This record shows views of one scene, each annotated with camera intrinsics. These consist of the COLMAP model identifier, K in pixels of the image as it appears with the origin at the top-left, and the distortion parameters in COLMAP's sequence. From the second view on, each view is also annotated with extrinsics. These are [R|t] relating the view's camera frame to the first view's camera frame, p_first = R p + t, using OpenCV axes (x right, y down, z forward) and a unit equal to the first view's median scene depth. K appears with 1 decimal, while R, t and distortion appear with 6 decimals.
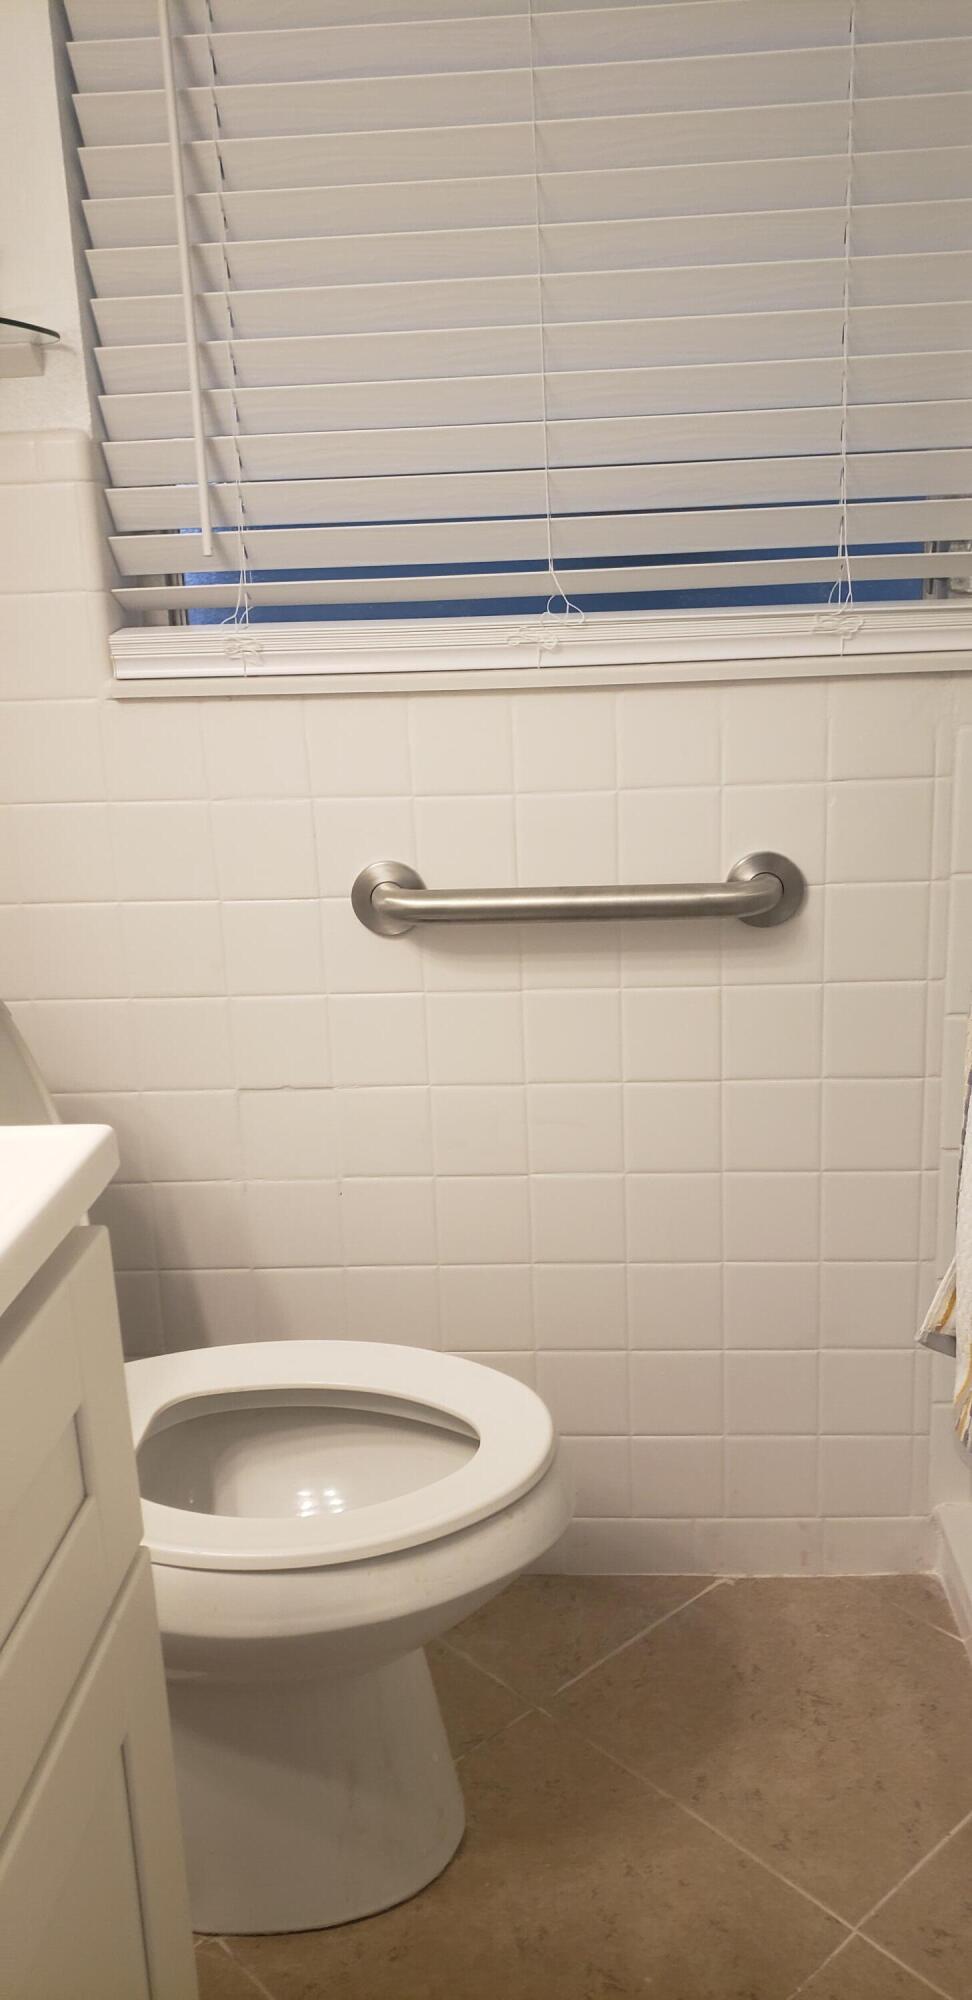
lens RADIAL K [[1649.2, 0, 486.0], [0, 1649.2, 1000.0], [0, 0, 1]] dist [0.008602, -0.179886]
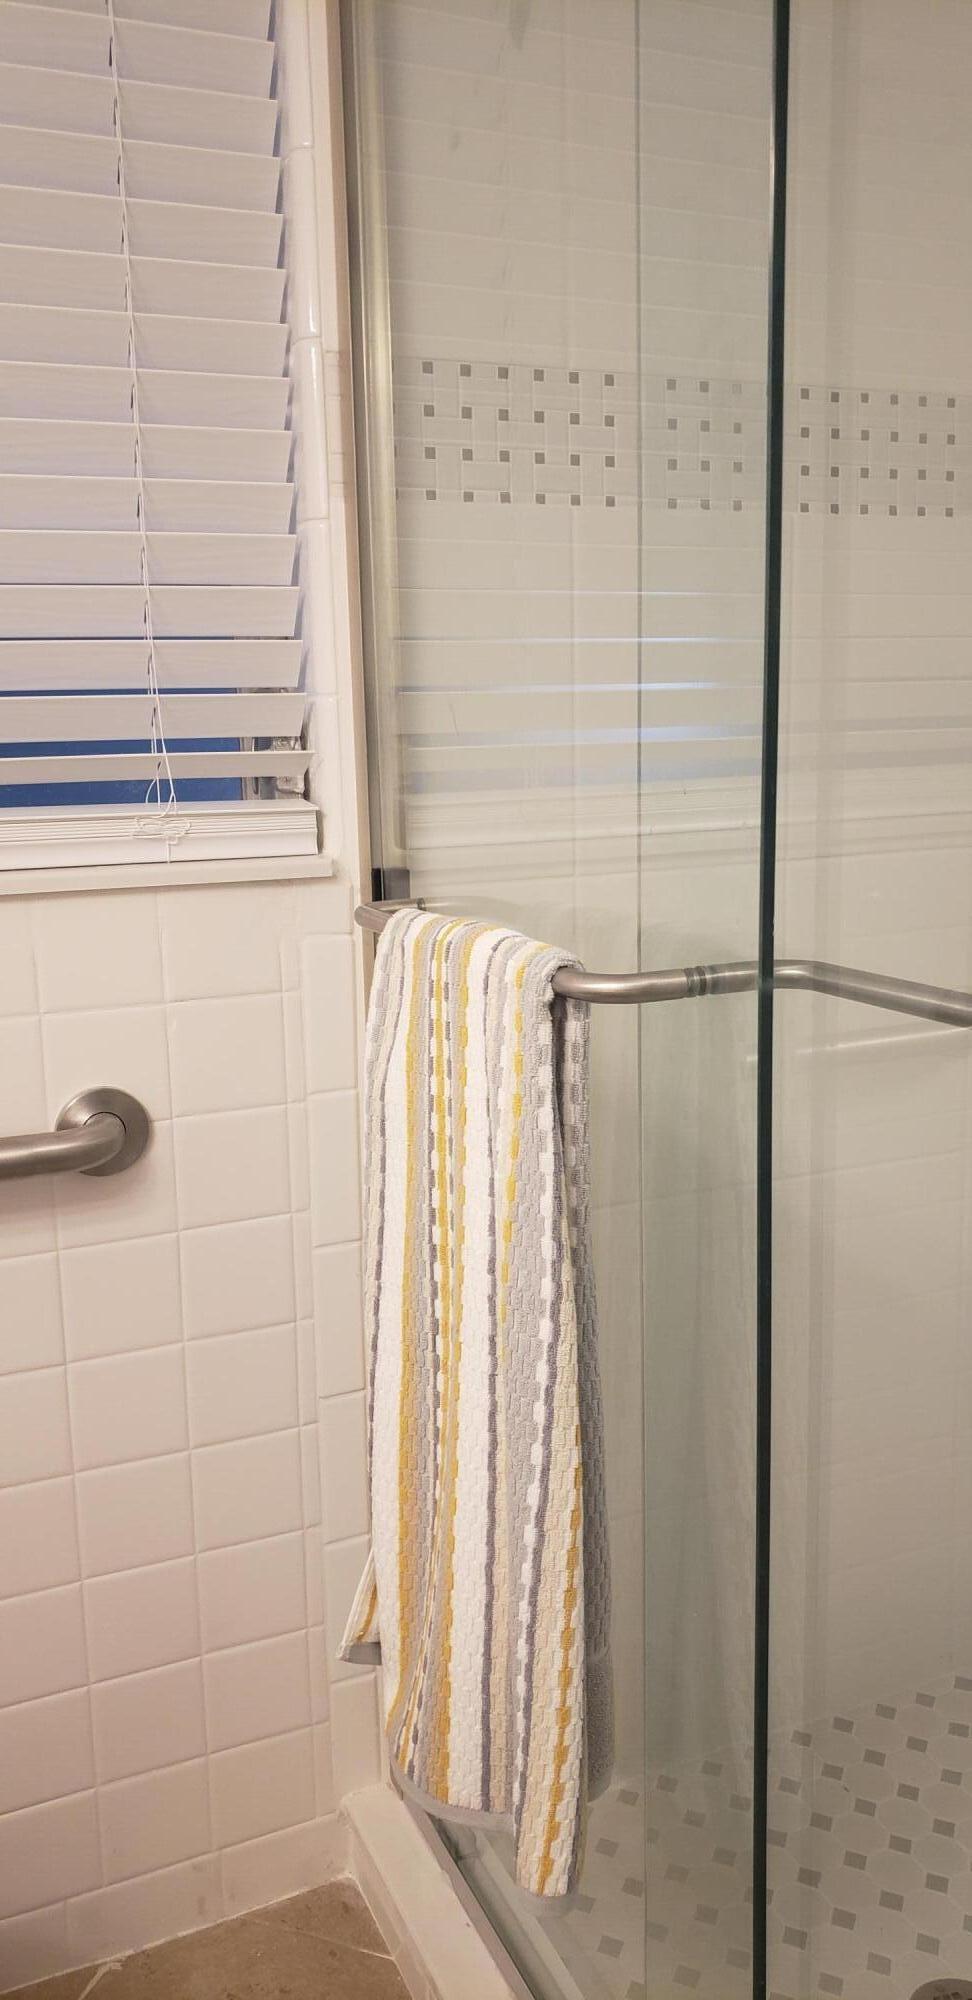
lens RADIAL K [[1492.7, 0, 486.0], [0, 1492.7, 1000.0], [0, 0, 1]] dist [0.111497, -0.129510]
pose [[0.891628, -0.061138, 0.448621, -0.000239], [0.104419, 0.991898, -0.072356, -0.057541], [-0.440563, 0.111359, 0.890788, 0.205858]]
